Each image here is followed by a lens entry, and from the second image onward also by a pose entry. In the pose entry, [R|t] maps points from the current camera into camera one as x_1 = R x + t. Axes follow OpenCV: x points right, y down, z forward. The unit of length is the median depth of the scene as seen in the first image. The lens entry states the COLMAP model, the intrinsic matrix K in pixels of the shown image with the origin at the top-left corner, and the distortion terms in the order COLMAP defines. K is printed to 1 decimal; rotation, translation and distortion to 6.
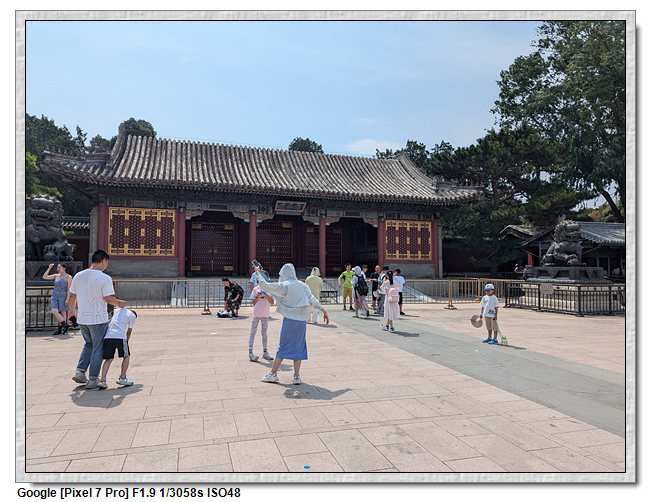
lens RADIAL K [[426.6, 0, 314.3], [0, 426.6, 251.9], [0, 0, 1]] dist [0.053732, -0.033093]
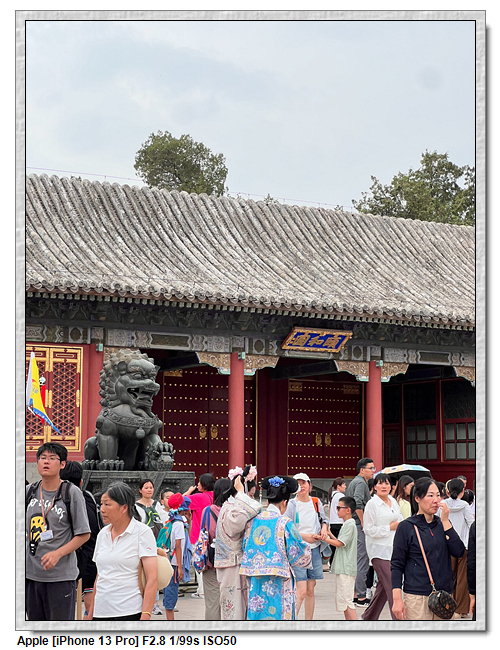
lens RADIAL K [[1355.3, 0, 252.6], [0, 1355.3, 324.7], [0, 0, 1]] dist [-0.143209, 0.000000]
pose [[0.977749, 0.023256, 0.208486, -0.410528], [-0.008696, 0.997475, -0.070484, -0.022200], [-0.209599, 0.067103, 0.975482, -0.361994]]
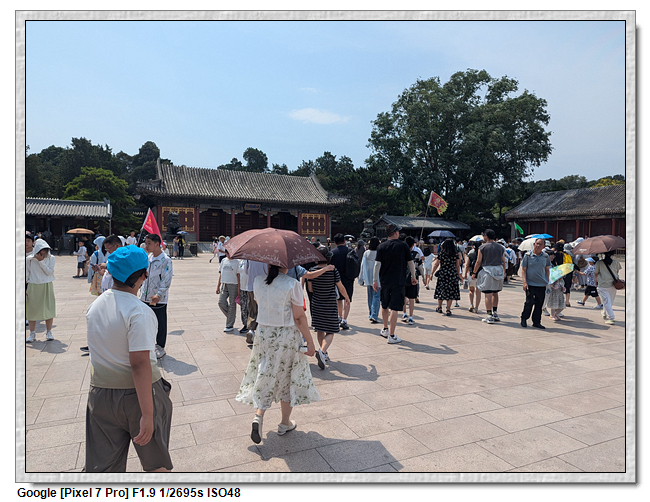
lens RADIAL K [[426.6, 0, 325.6], [0, 426.6, 262.3], [0, 0, 1]] dist [0.053732, -0.033093]
pose [[0.986757, -0.001132, 0.162199, -0.041841], [-0.013940, 0.995684, 0.091751, -0.035121], [-0.161603, -0.092797, 0.982483, -0.996588]]
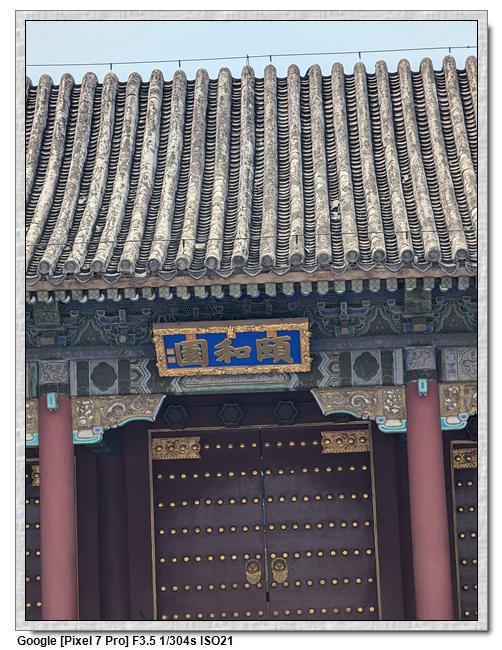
lens RADIAL K [[2069.7, 0, 249.0], [0, 2069.7, 324.0], [0, 0, 1]] dist [0.327431, 0.000000]
pose [[0.943094, -0.093822, -0.319017, 0.248262], [0.056492, 0.990630, -0.124339, -0.000061], [0.327693, 0.099242, 0.939557, 0.111925]]
